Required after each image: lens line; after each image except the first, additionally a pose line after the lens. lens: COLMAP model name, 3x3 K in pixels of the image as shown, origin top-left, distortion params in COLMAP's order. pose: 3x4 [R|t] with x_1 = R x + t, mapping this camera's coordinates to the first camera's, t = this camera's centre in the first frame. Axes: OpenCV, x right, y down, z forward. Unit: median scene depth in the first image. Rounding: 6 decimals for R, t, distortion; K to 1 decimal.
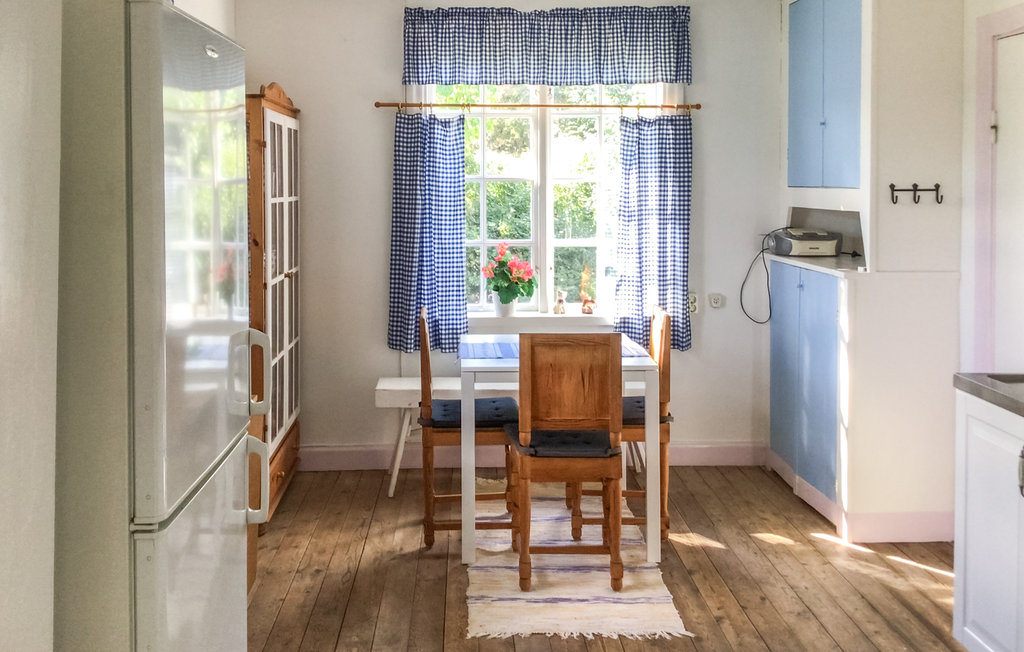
lens RADIAL K [[983.5, 0, 510.7], [0, 983.5, 353.3], [0, 0, 1]] dist [0.142753, -0.246181]
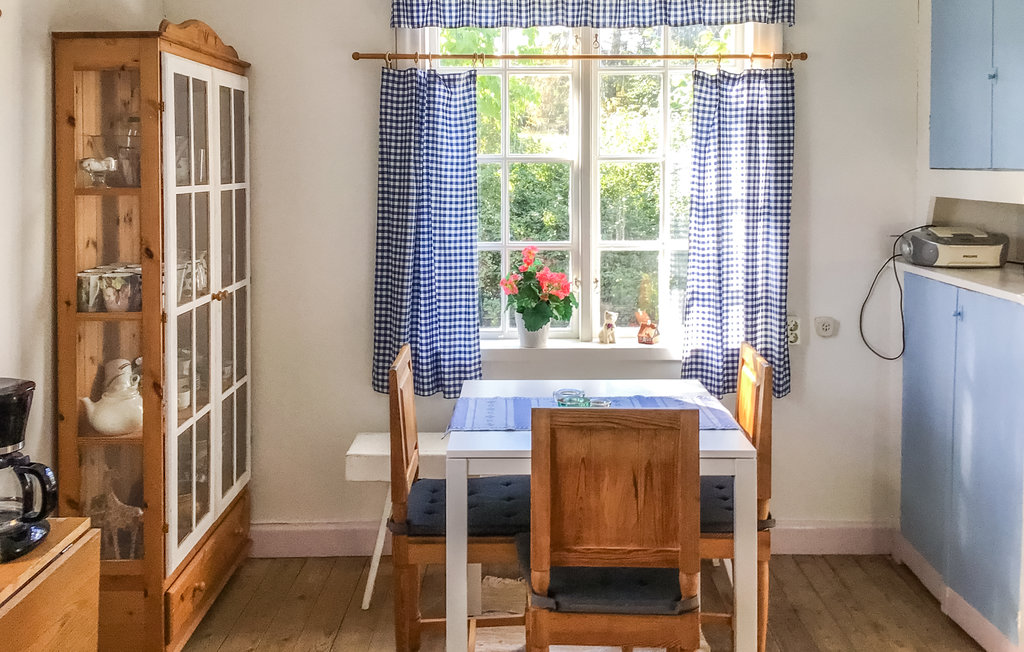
lens RADIAL K [[853.4, 0, 549.5], [0, 853.4, 329.0], [0, 0, 1]] dist [0.116804, -0.176160]
pose [[0.999202, 0.005117, -0.039621, 0.032346], [-0.004457, 0.999850, 0.016734, -0.062533], [0.039701, -0.016544, 0.999075, 0.371472]]
